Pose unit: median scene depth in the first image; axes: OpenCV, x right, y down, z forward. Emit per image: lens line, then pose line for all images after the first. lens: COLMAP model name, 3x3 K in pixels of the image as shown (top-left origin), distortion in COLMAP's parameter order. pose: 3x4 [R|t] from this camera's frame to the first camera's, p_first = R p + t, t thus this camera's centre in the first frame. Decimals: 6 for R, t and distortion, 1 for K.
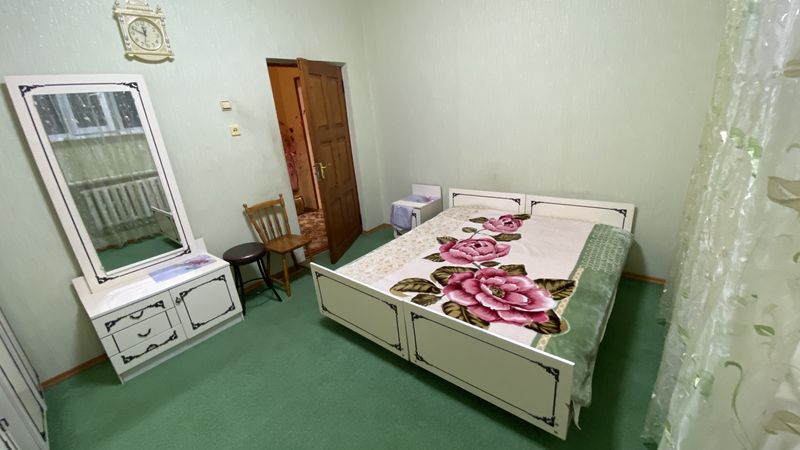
lens RADIAL K [[328.5, 0, 401.9], [0, 328.5, 223.2], [0, 0, 1]] dist [0.003829, -0.007358]
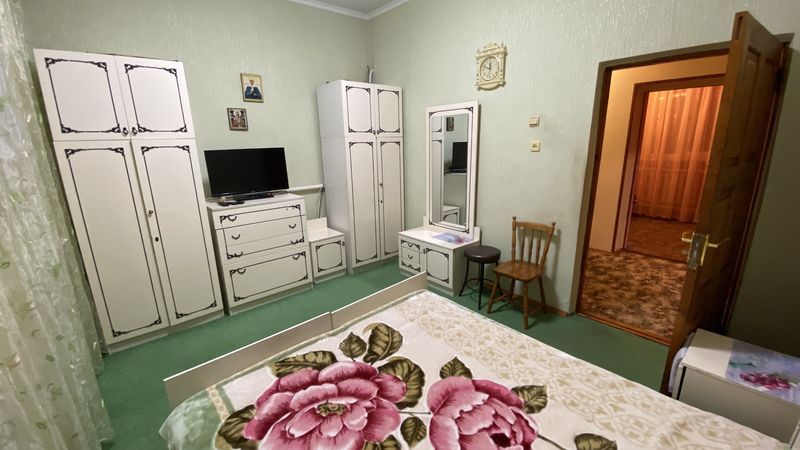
lens RADIAL K [[328.5, 0, 404.1], [0, 328.5, 227.0], [0, 0, 1]] dist [0.003829, -0.007358]
pose [[-0.179793, 0.340356, -0.922947, 0.720775], [-0.274106, 0.883743, 0.379296, -0.424148], [0.944744, 0.321180, -0.065597, 0.971365]]
